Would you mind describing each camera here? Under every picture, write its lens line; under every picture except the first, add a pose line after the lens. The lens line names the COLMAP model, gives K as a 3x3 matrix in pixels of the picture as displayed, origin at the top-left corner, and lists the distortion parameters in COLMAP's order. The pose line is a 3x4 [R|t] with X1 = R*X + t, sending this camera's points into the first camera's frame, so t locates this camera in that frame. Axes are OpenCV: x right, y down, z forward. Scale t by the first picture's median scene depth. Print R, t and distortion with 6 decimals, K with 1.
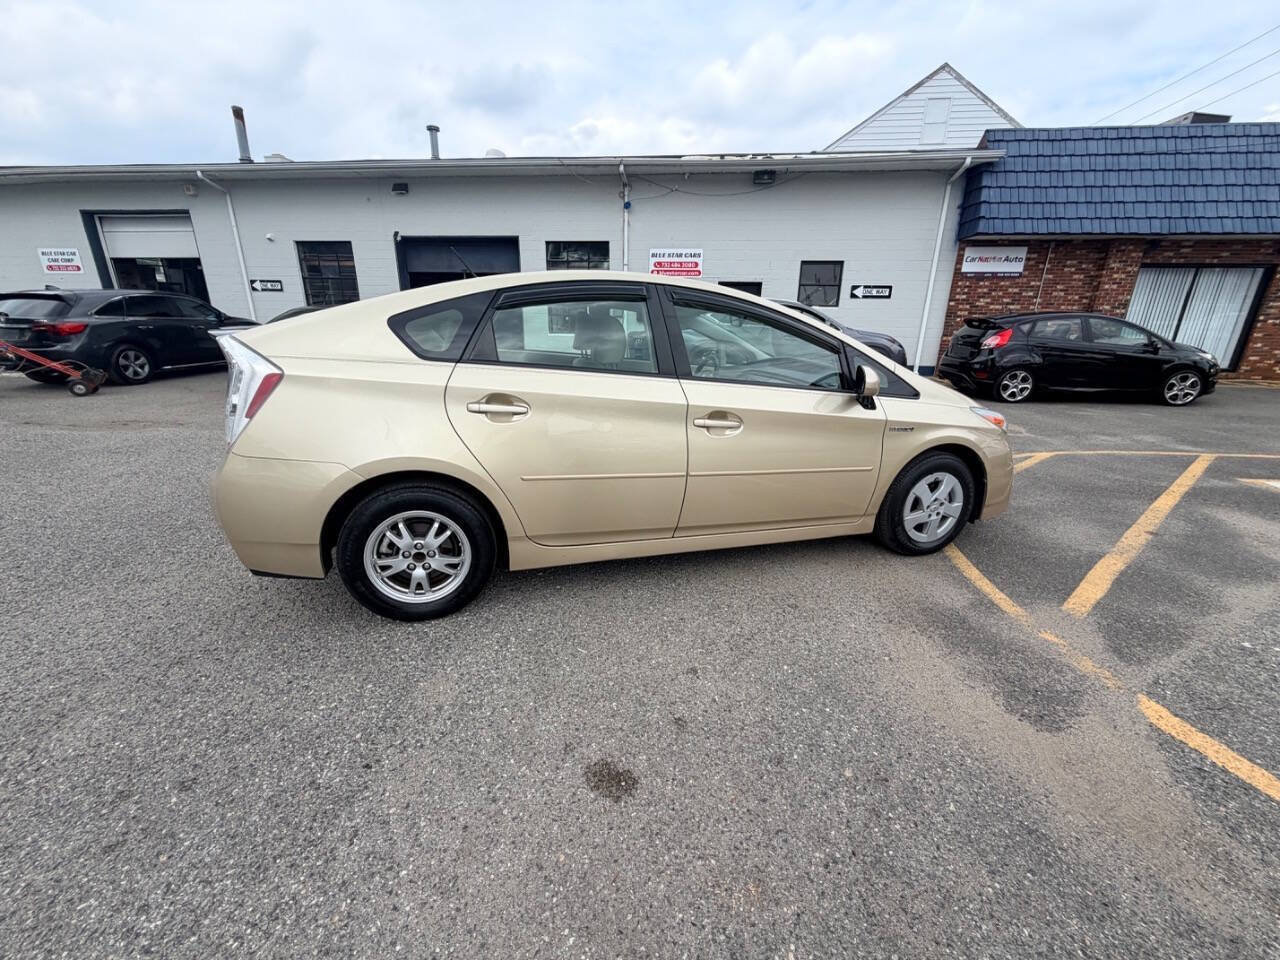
lens RADIAL K [[507.8, 0, 637.1], [0, 507.8, 478.3], [0, 0, 1]] dist [-0.000237, -0.000127]
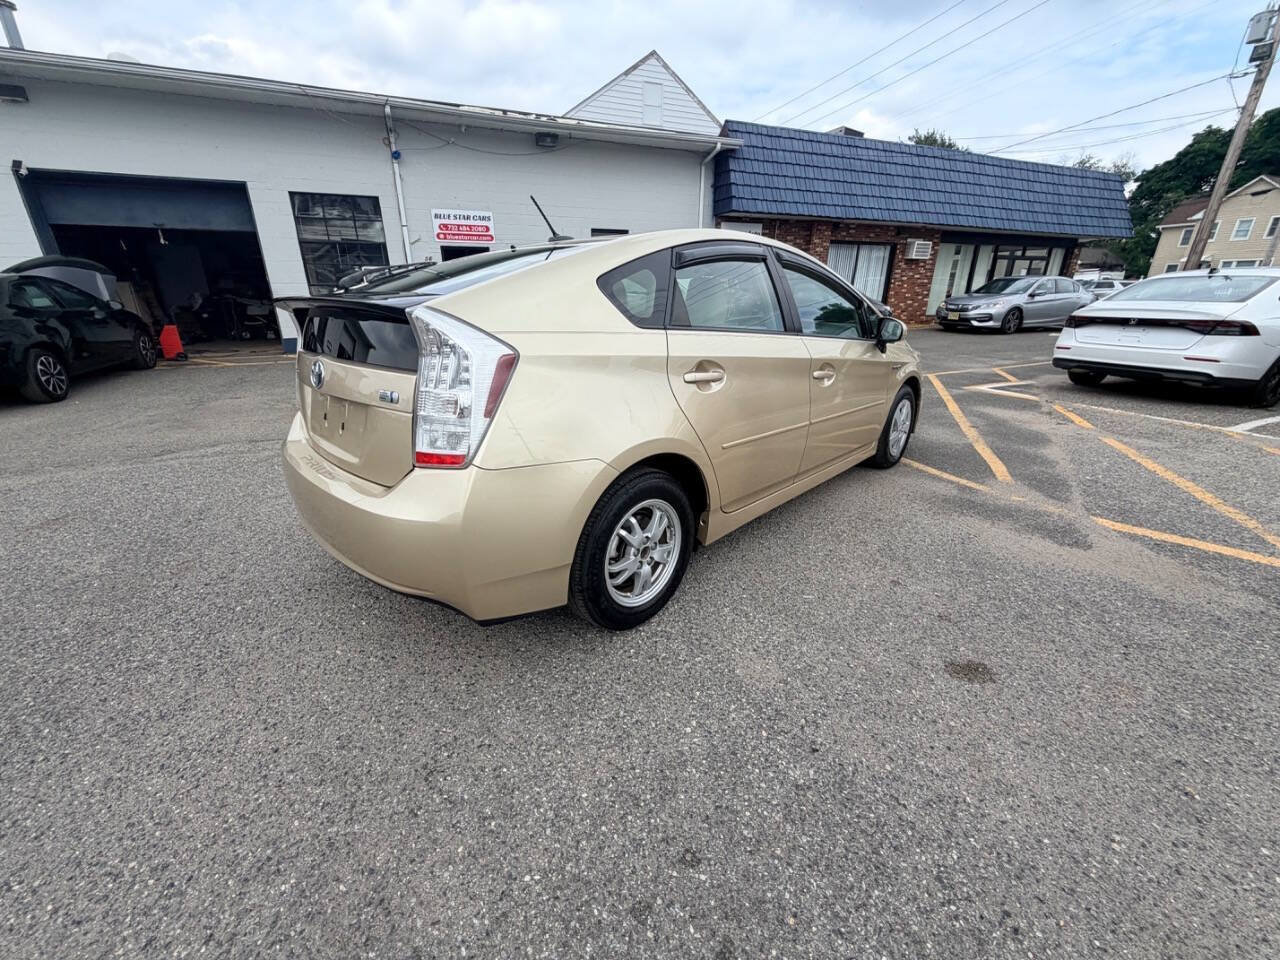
lens RADIAL K [[507.7, 0, 639.1], [0, 507.7, 478.3], [0, 0, 1]] dist [0.001109, -0.000660]
pose [[0.872418, -0.185256, 0.452292, -0.179545], [0.161296, 0.982667, 0.091374, -0.012228], [-0.461380, -0.006763, 0.887177, 0.047298]]
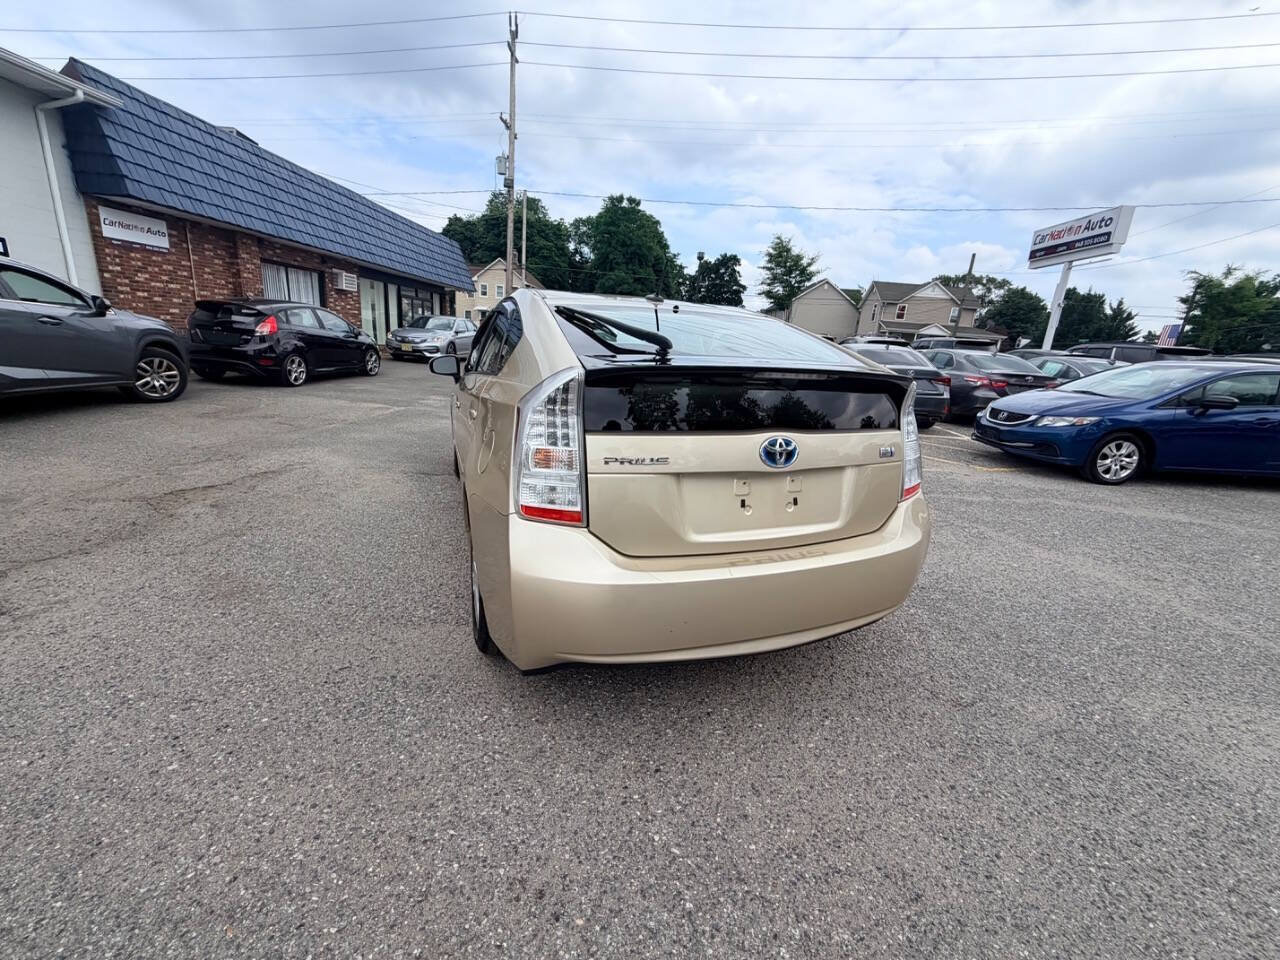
lens RADIAL K [[507.8, 0, 637.1], [0, 507.8, 478.3], [0, 0, 1]] dist [-0.000237, -0.000127]
pose [[-0.065160, -0.280865, 0.957533, -0.340813], [0.230319, 0.929430, 0.288295, -0.098145], [-0.970931, 0.239323, 0.004127, 0.302568]]
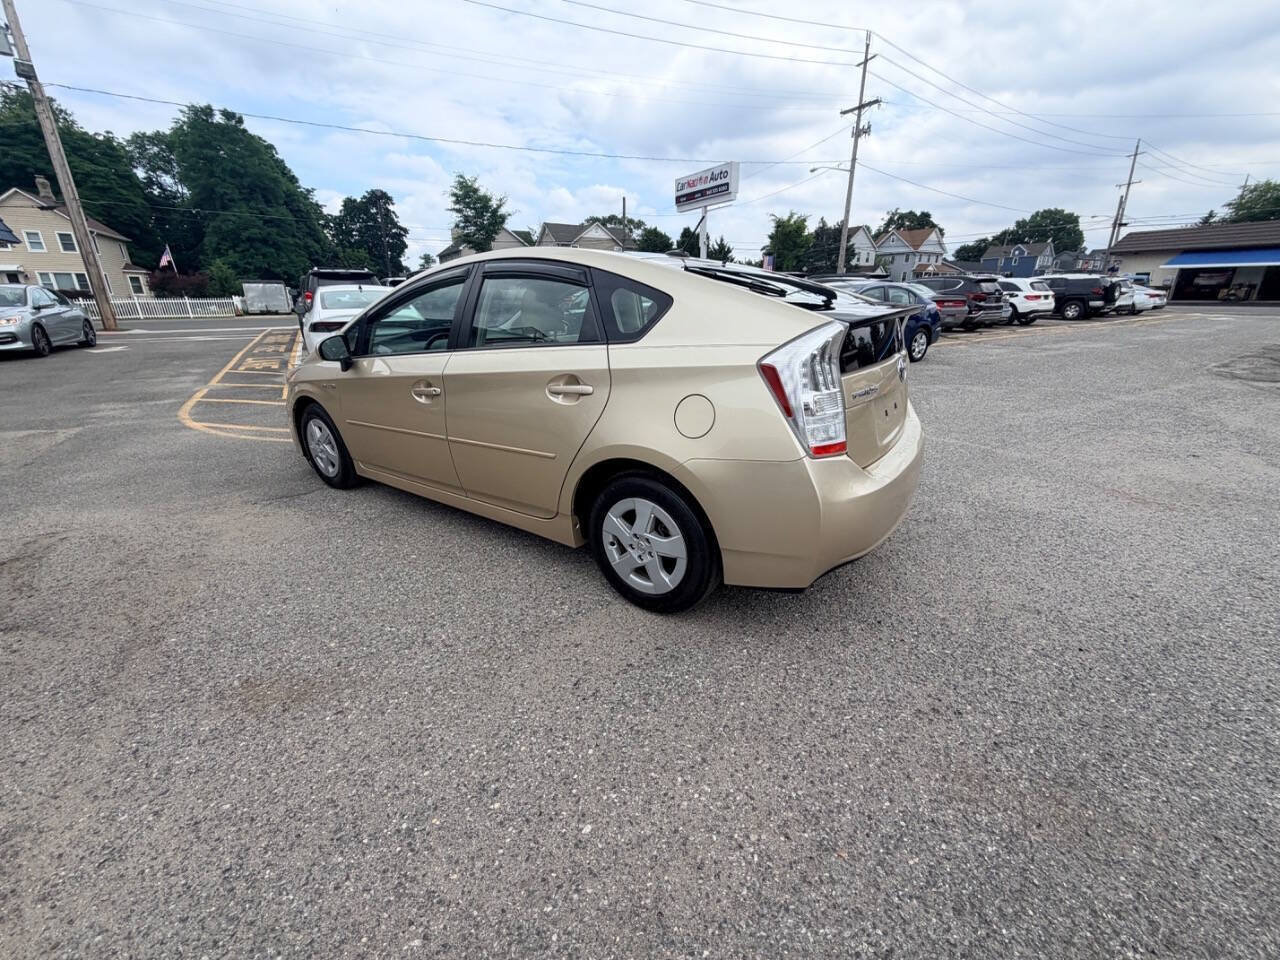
lens RADIAL K [[508.4, 0, 637.7], [0, 508.4, 478.0], [0, 0, 1]] dist [0.000273, -0.000502]
pose [[-0.615609, -0.275260, 0.738416, -0.293014], [0.231204, 0.832693, 0.503157, -0.146417], [-0.753373, 0.480472, -0.448972, 0.461625]]
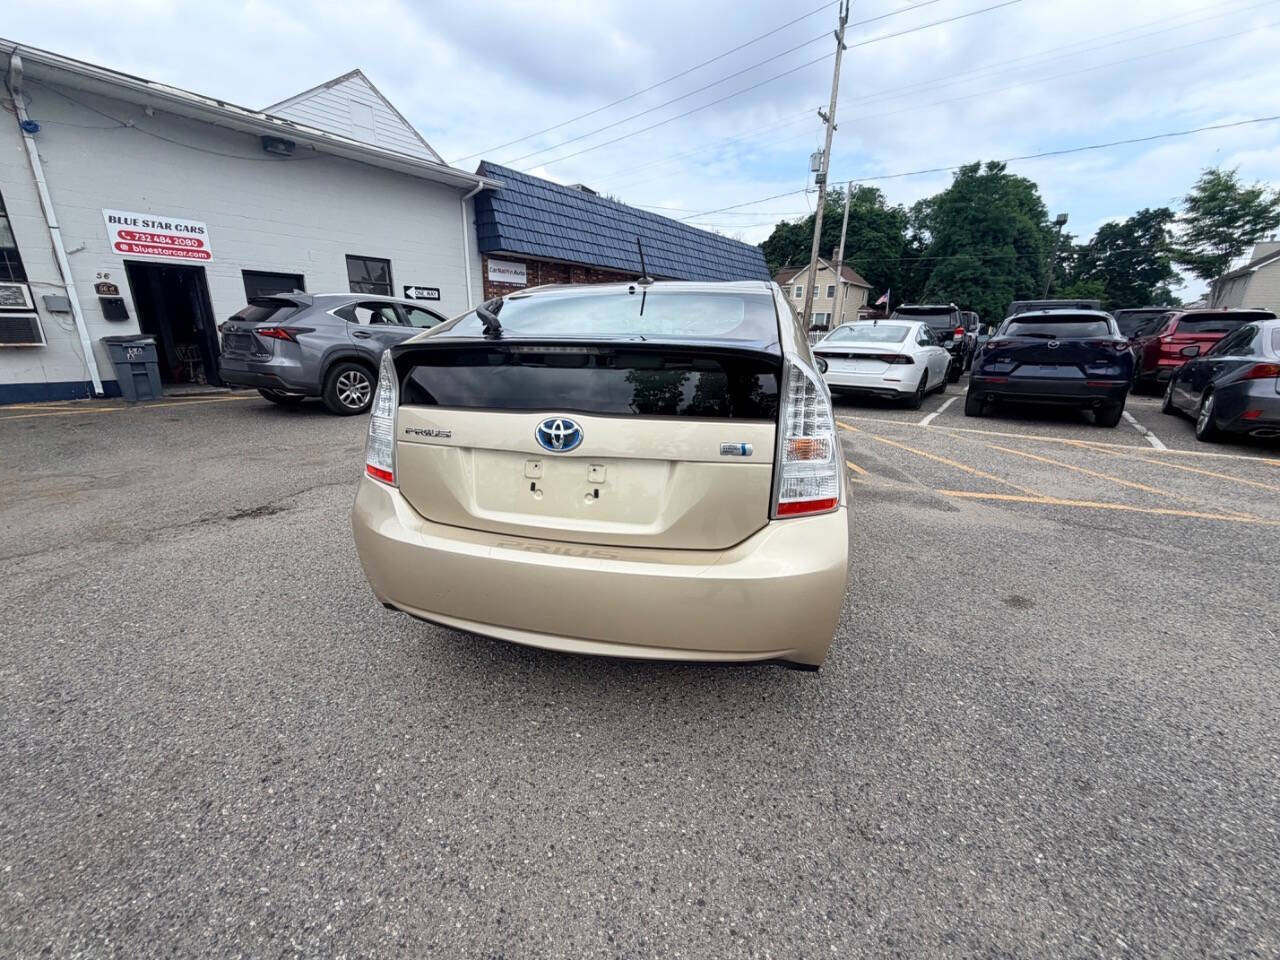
lens RADIAL K [[506.1, 0, 637.3], [0, 506.1, 481.1], [0, 0, 1]] dist [-0.000187, -0.000201]
pose [[0.507016, -0.254752, 0.823429, -0.300627], [0.249538, 0.957797, 0.142673, -0.052513], [-0.825025, 0.133139, 0.549189, 0.163223]]
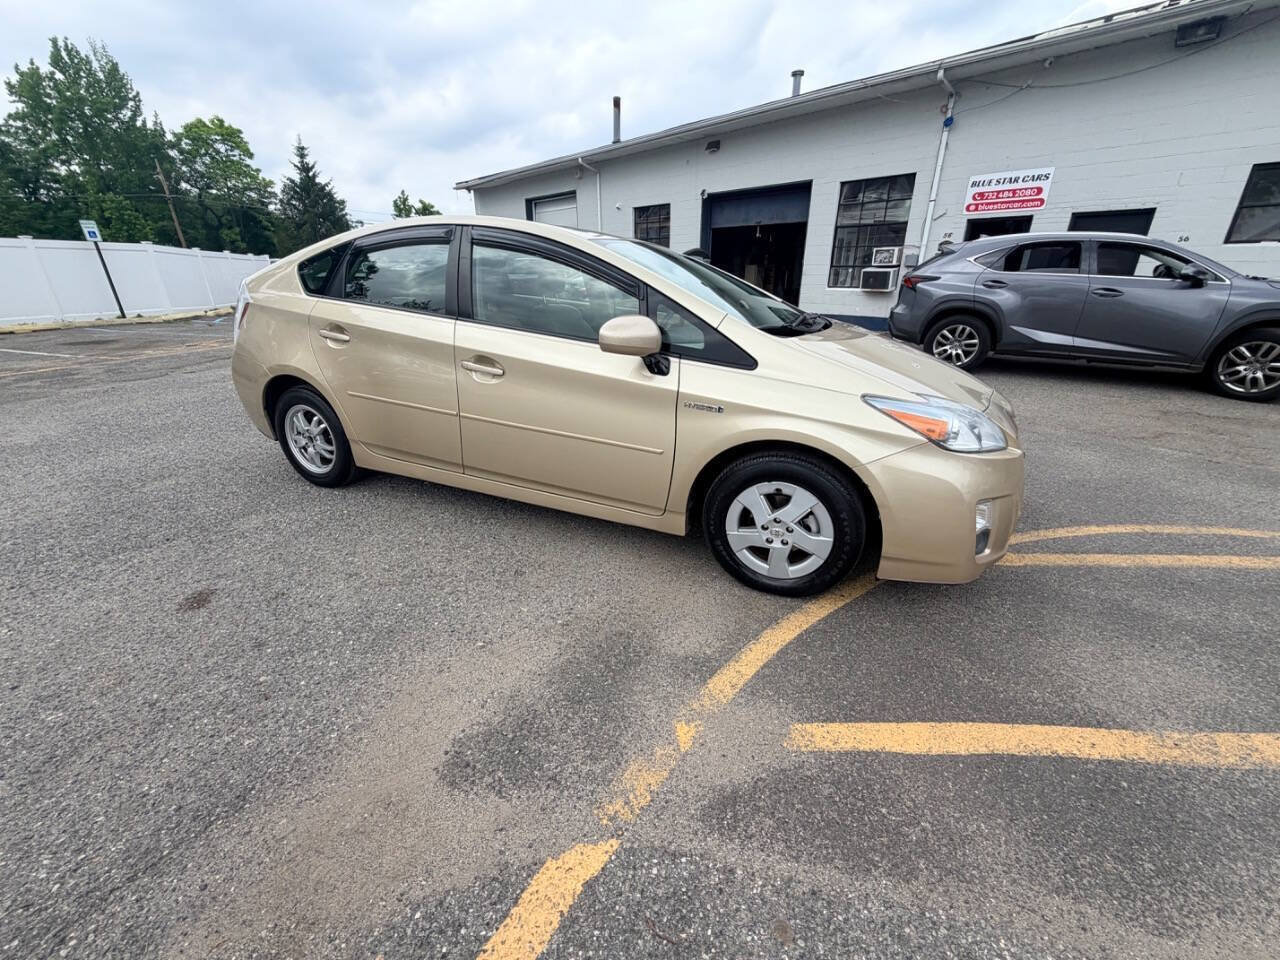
lens RADIAL K [[510.2, 0, 635.4], [0, 510.2, 475.8], [0, 0, 1]] dist [-0.000724, 0.000189]
pose [[0.765109, 0.224941, -0.603332, 0.249480], [-0.182457, 0.974329, 0.131879, -0.021568], [0.617509, 0.009180, 0.786510, 0.097659]]
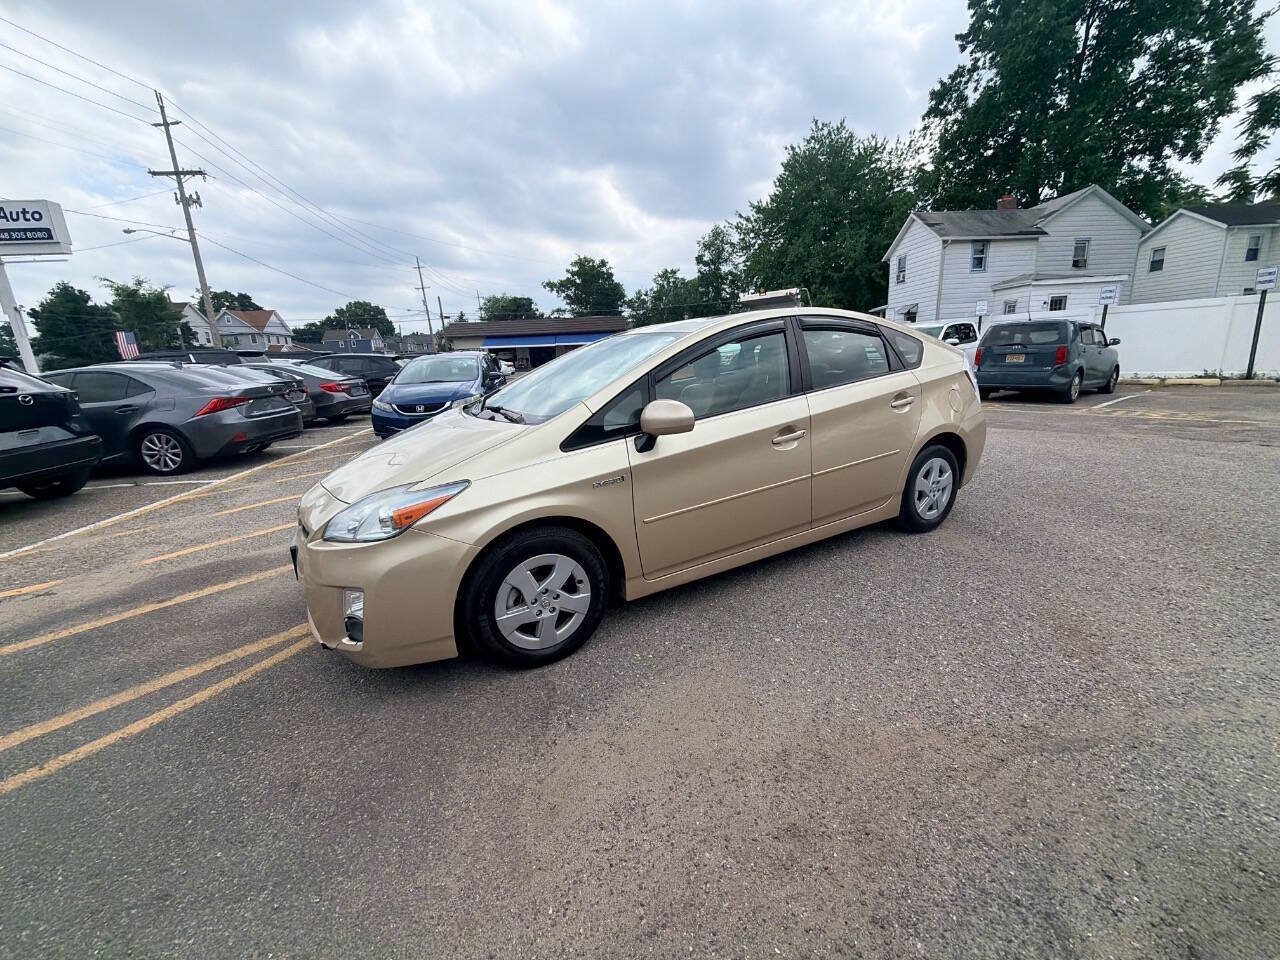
lens RADIAL K [[506.1, 0, 637.3], [0, 506.1, 481.1], [0, 0, 1]] dist [-0.000187, -0.000201]
pose [[-0.975153, 0.083197, -0.205315, 0.122642], [-0.032814, 0.862329, 0.505284, -0.187778], [0.219088, 0.499467, -0.838173, 0.621452]]
